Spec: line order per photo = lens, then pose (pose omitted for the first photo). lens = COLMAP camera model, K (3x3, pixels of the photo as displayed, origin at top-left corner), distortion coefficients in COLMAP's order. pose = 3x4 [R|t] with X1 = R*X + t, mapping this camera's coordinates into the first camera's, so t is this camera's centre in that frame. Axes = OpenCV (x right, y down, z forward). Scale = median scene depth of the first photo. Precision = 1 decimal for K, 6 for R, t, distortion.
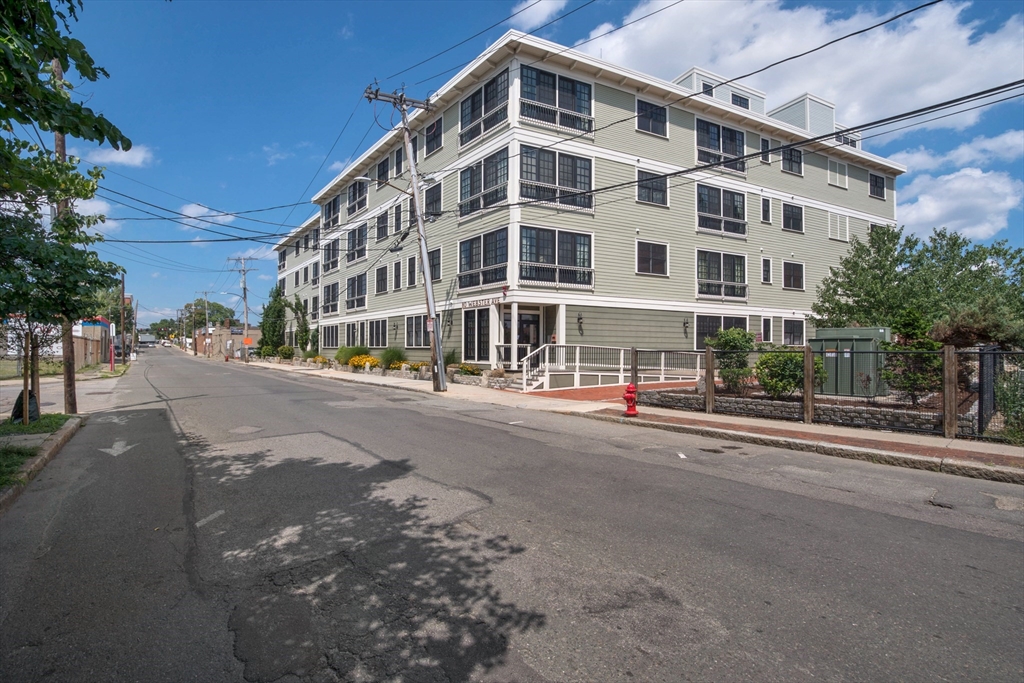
lens RADIAL K [[590.4, 0, 509.6], [0, 590.4, 344.9], [0, 0, 1]] dist [-0.007039, -0.001363]
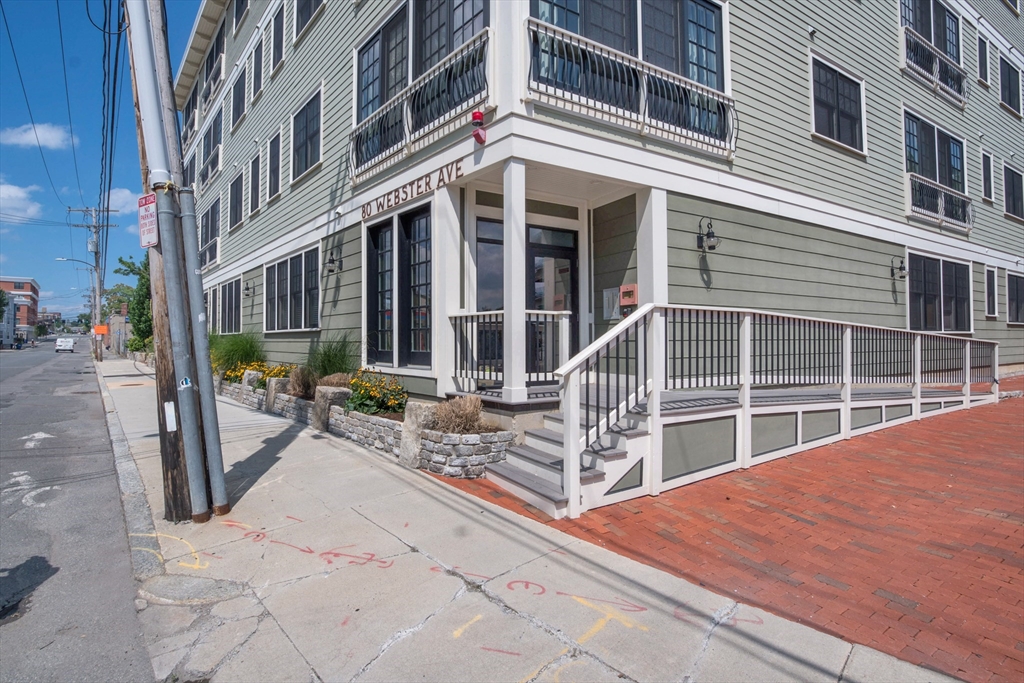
lens RADIAL K [[590.4, 0, 511.0], [0, 590.4, 330.7], [0, 0, 1]] dist [-0.007039, -0.001363]
pose [[0.998652, -0.009796, 0.050976, -0.007969], [0.010129, 0.999929, -0.006289, 0.009959], [-0.050911, 0.006797, 0.998680, 0.681246]]
